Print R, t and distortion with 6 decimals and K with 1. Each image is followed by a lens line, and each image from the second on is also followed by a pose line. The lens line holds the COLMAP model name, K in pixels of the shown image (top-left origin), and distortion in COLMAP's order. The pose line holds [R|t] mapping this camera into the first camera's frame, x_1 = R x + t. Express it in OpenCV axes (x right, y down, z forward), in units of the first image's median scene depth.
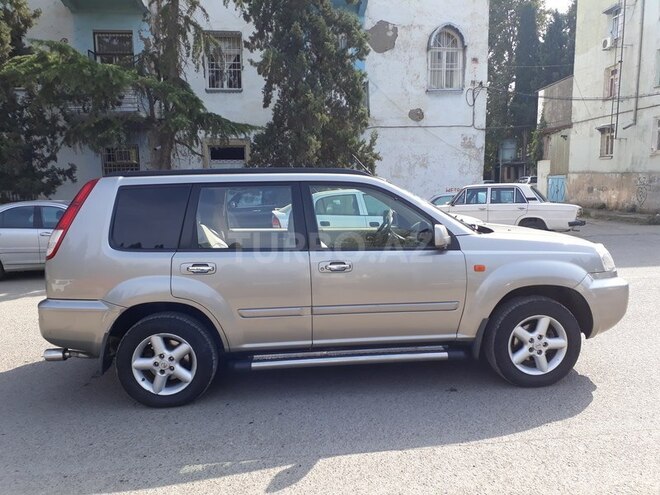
lens RADIAL K [[528.0, 0, 332.8], [0, 528.0, 249.0], [0, 0, 1]] dist [0.036323, -0.057650]
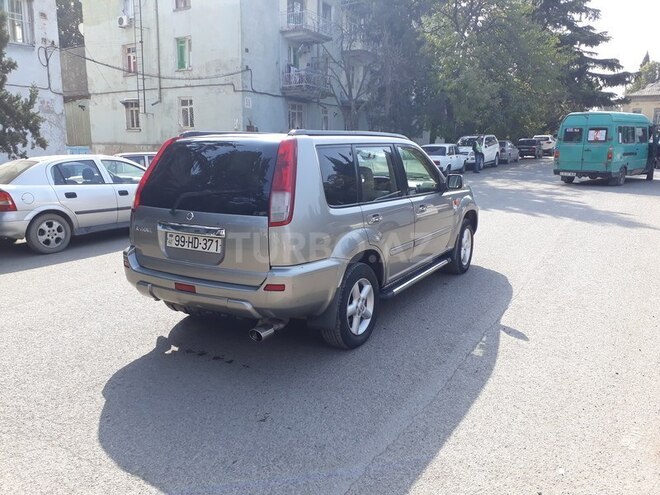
lens RADIAL K [[528.0, 0, 332.8], [0, 528.0, 249.0], [0, 0, 1]] dist [0.036323, -0.057650]
pose [[0.559260, -0.137321, 0.817539, -0.192604], [0.096290, 0.990270, 0.100464, -0.002667], [-0.823381, 0.022535, 0.567042, 0.065903]]
